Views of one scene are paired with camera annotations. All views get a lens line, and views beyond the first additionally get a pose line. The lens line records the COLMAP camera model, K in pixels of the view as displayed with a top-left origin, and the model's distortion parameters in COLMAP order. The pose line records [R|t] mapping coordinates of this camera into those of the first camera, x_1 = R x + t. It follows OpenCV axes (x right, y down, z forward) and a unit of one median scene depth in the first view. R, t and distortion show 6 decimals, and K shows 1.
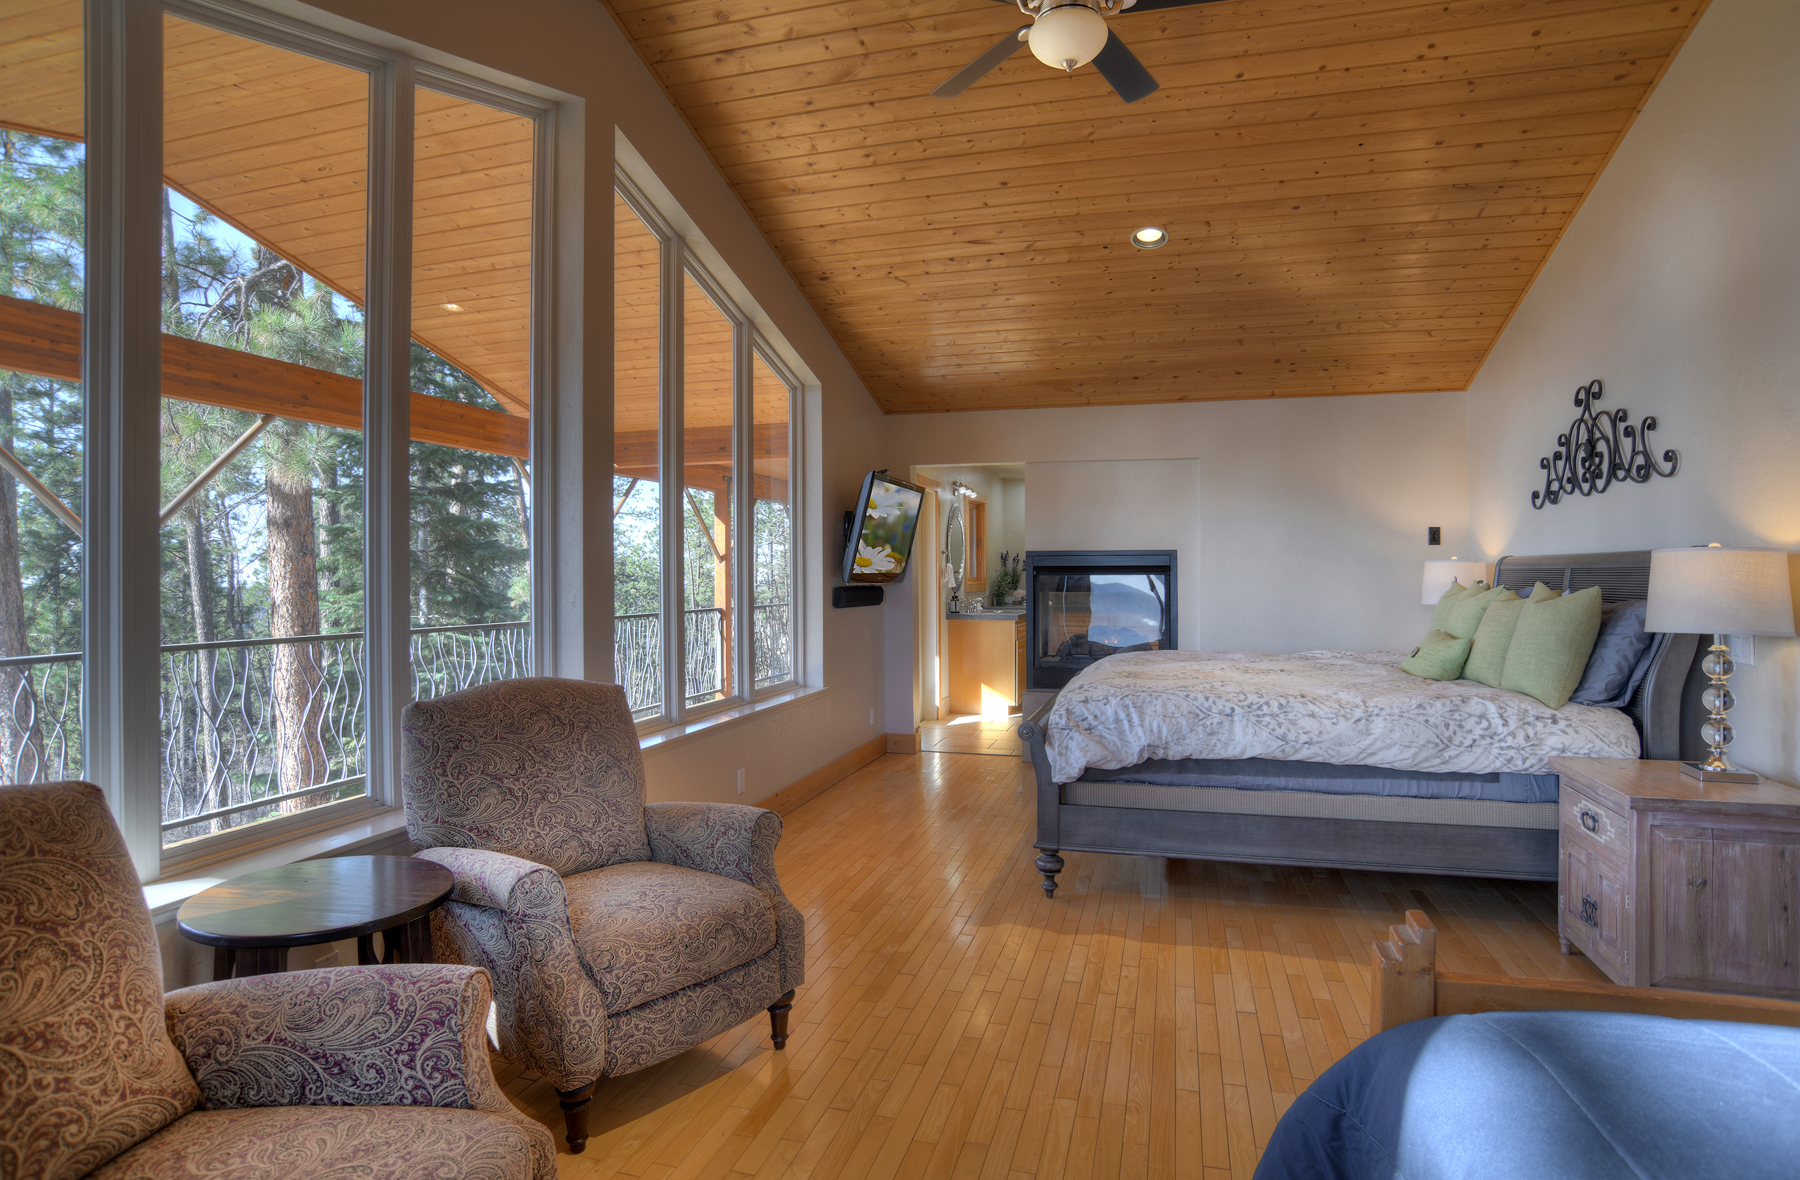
lens RADIAL K [[960.4, 0, 904.0], [0, 960.4, 577.7], [0, 0, 1]] dist [-0.112398, 0.056473]
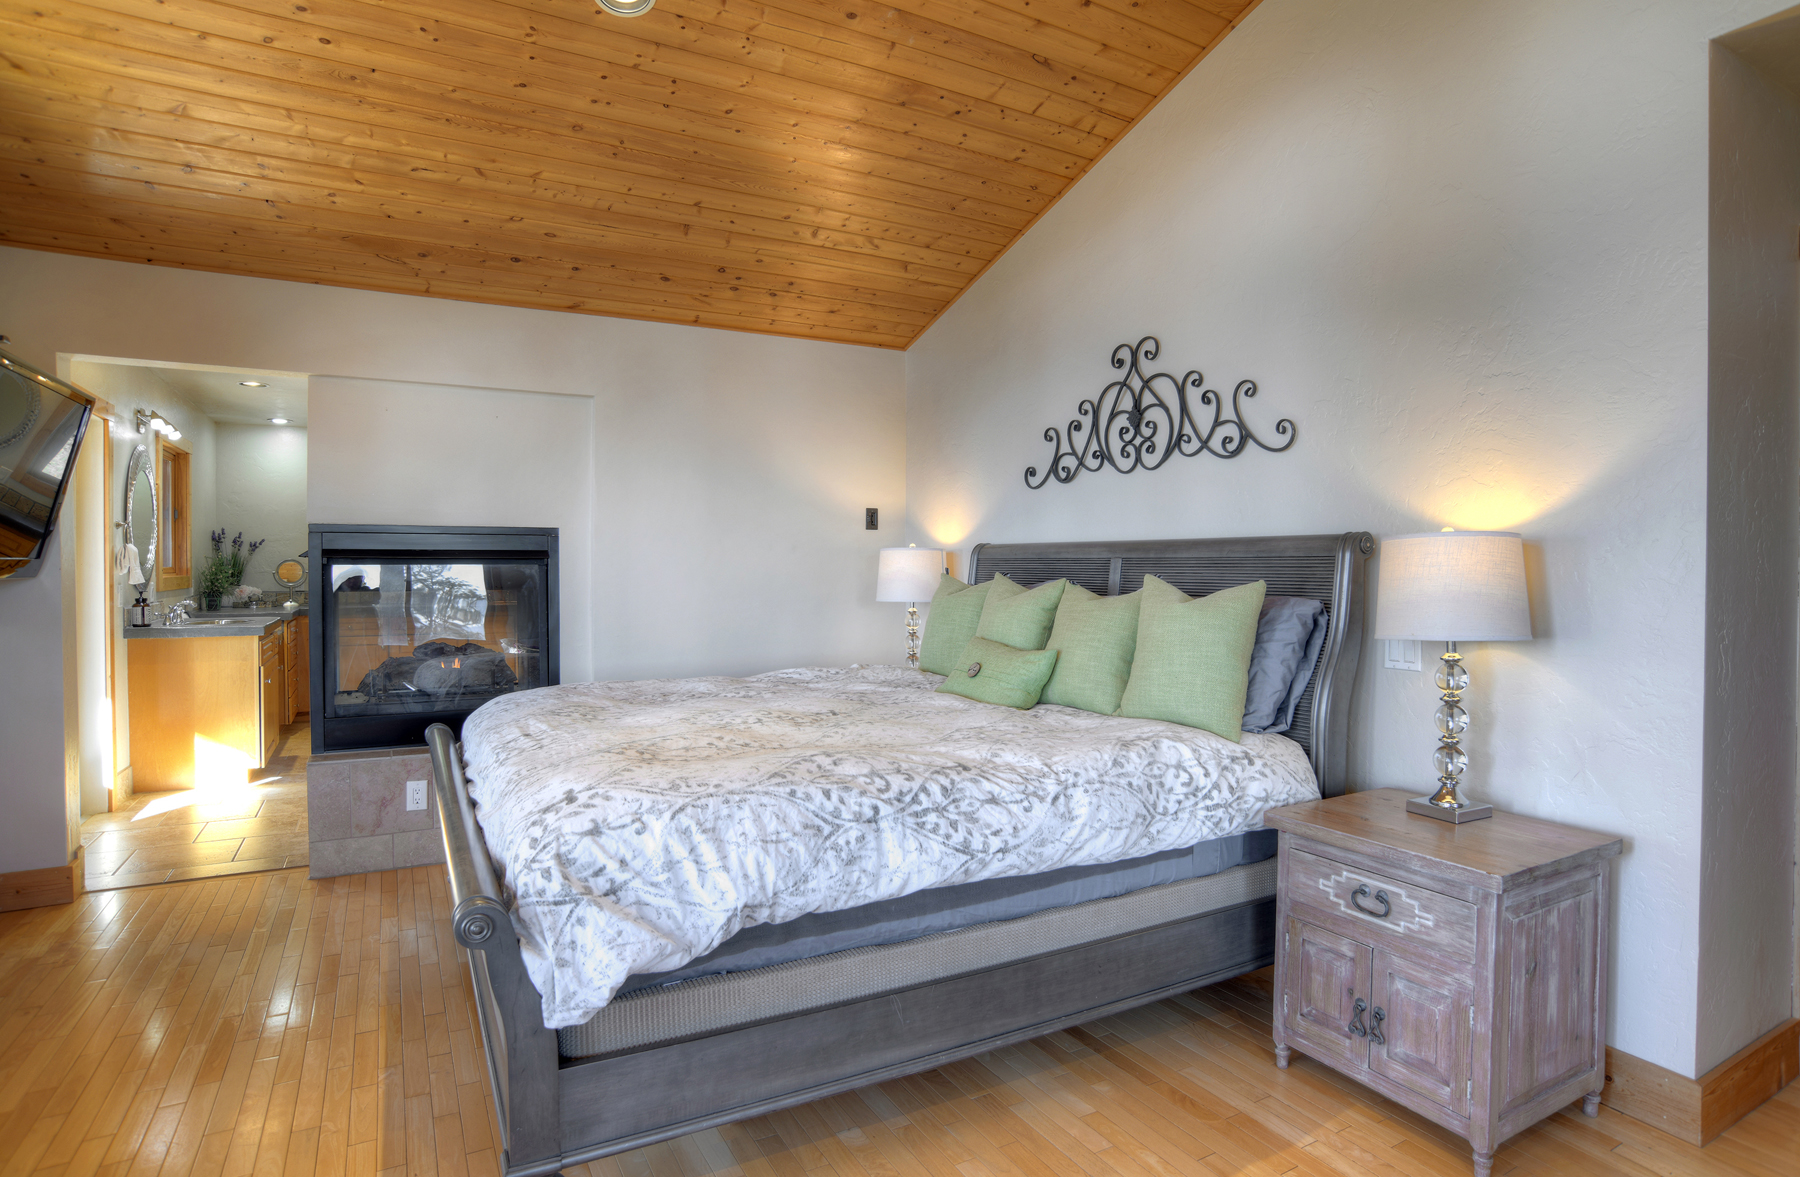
lens RADIAL K [[960.4, 0, 904.0], [0, 960.4, 576.2], [0, 0, 1]] dist [-0.112398, 0.056473]
pose [[0.706219, -0.004247, 0.707980, -0.031494], [-0.001525, 0.999971, 0.007520, -0.000067], [-0.707991, -0.006391, 0.706192, 0.581844]]
